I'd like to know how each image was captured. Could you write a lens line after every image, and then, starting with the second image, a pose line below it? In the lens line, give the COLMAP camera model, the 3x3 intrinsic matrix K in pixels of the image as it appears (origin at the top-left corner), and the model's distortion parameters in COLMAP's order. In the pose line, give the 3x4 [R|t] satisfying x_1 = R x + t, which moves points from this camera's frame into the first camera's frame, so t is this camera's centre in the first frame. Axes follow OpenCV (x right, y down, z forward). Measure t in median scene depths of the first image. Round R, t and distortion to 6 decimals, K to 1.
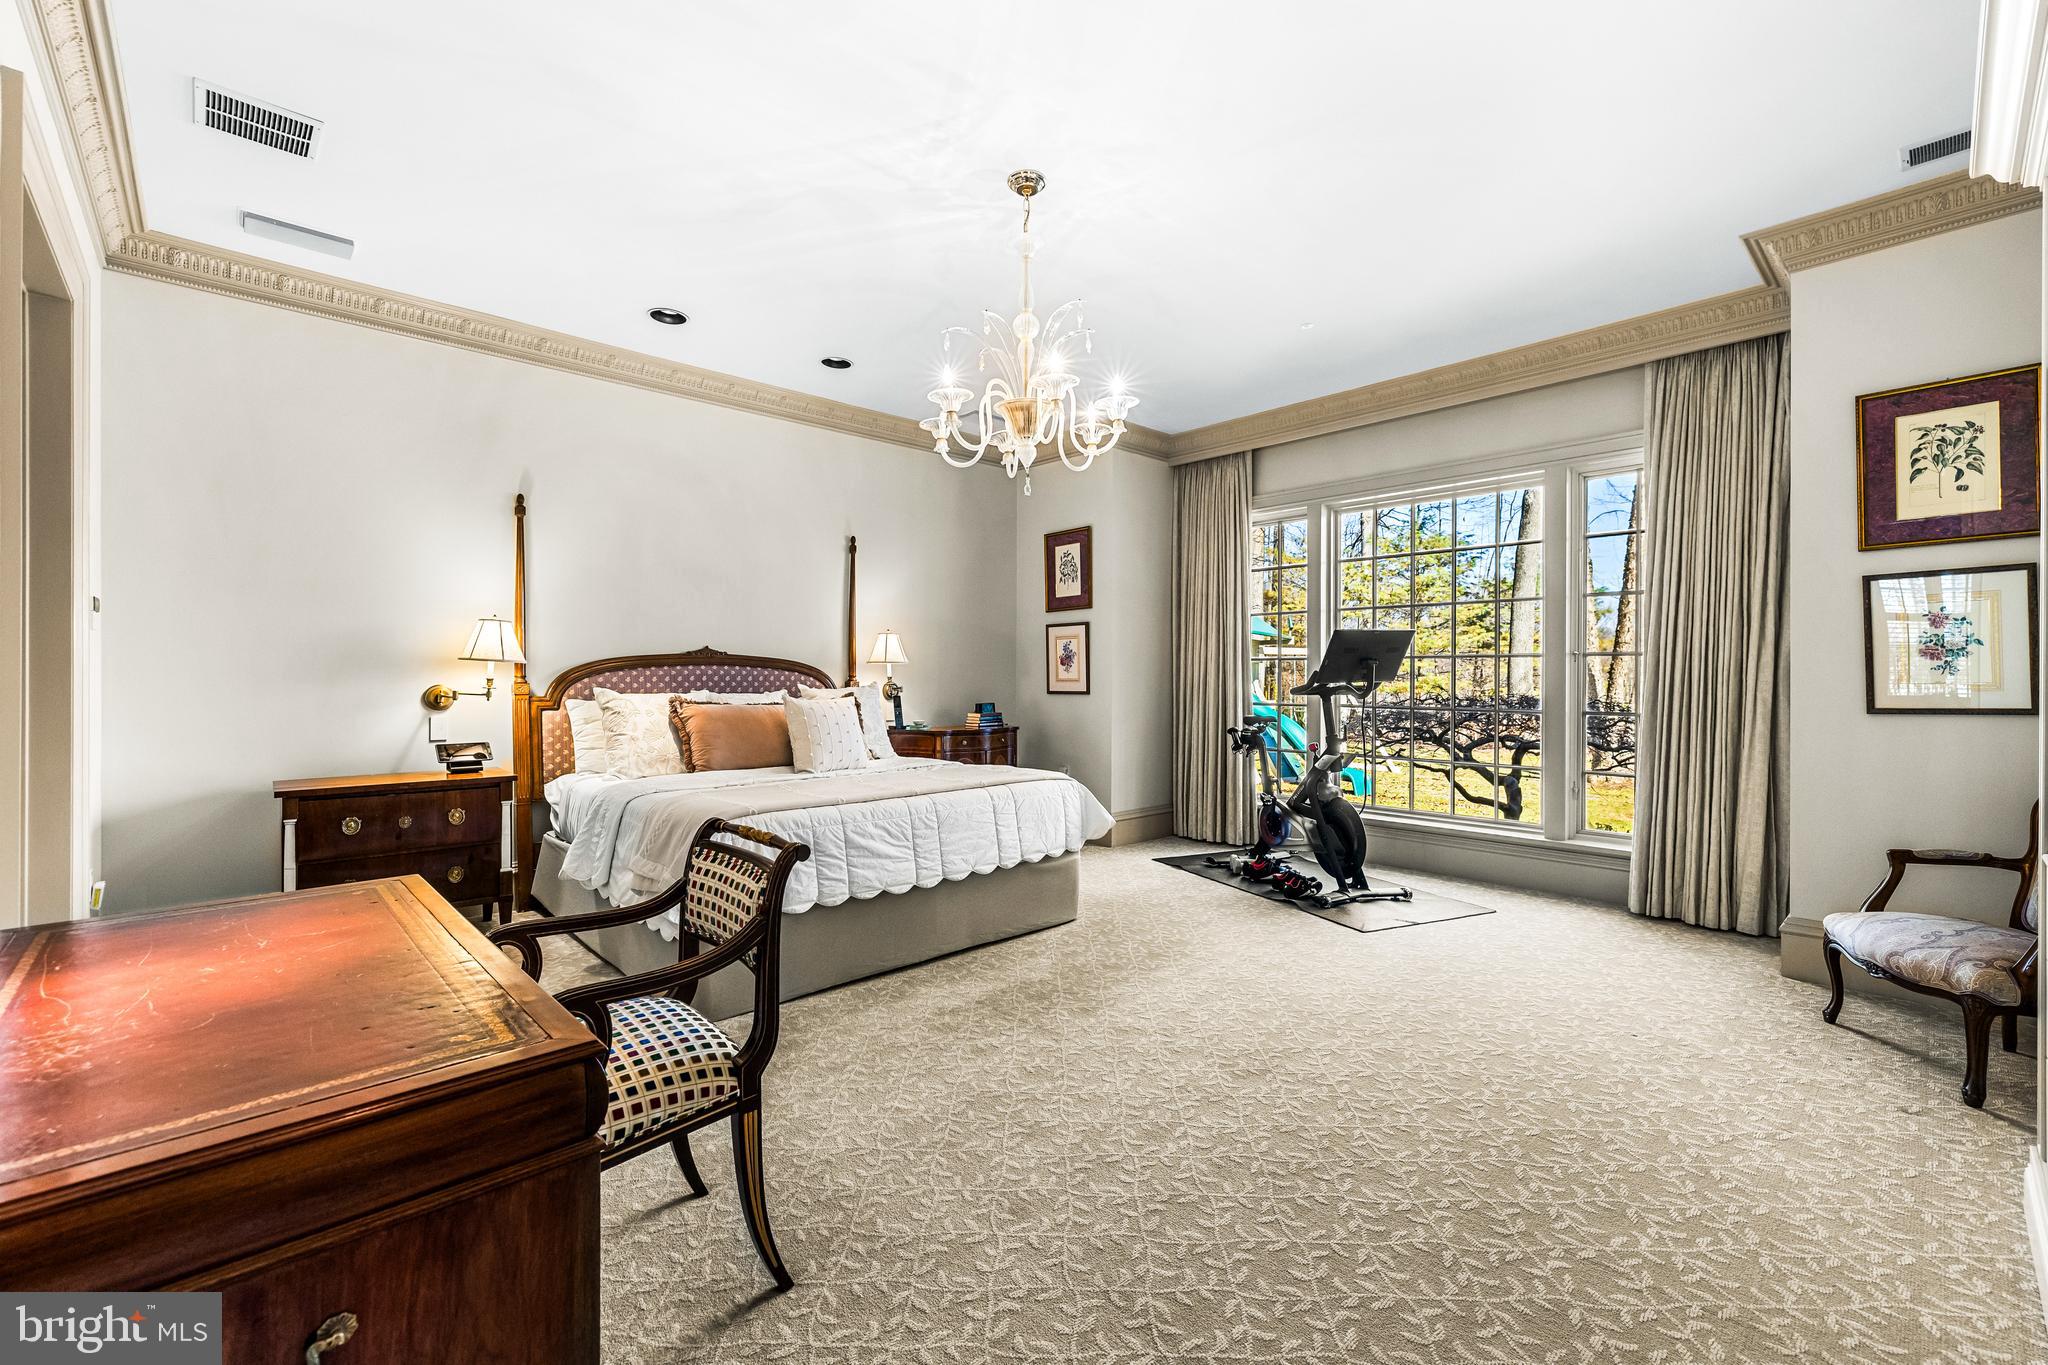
lens RADIAL K [[835.6, 0, 1021.2], [0, 835.6, 691.8], [0, 0, 1]] dist [0.000268, 0.000105]
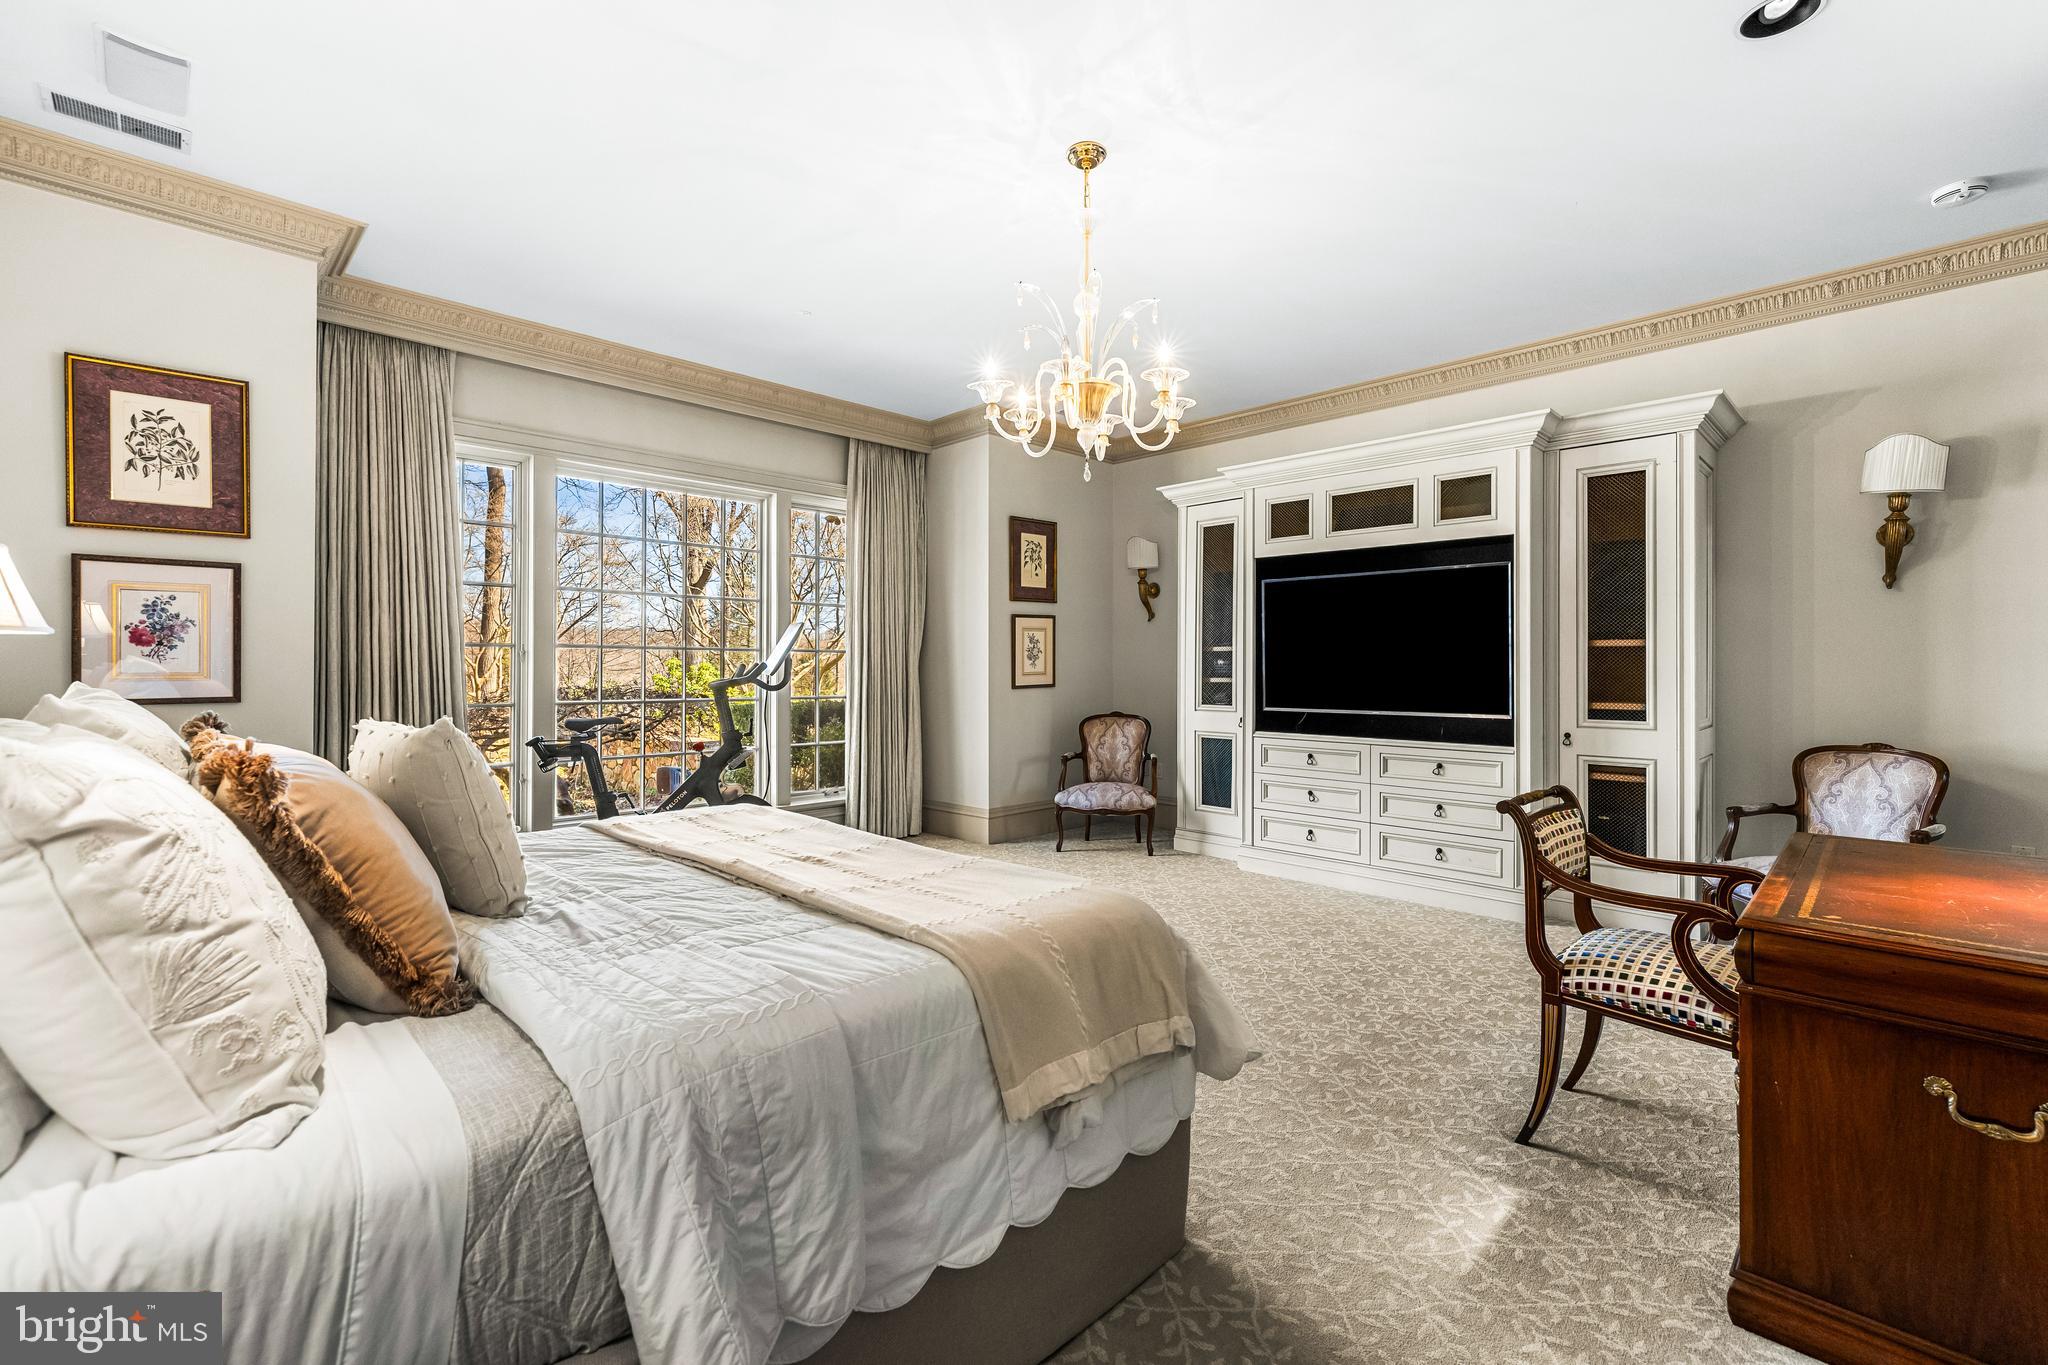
lens RADIAL K [[915.4, 0, 1021.8], [0, 915.4, 676.2], [0, 0, 1]] dist [0.002010, 0.000370]
pose [[-0.023737, -0.008322, 0.999684, -0.516520], [0.015662, 0.999840, 0.008696, -0.010295], [-0.999596, 0.015863, -0.023602, 0.531785]]
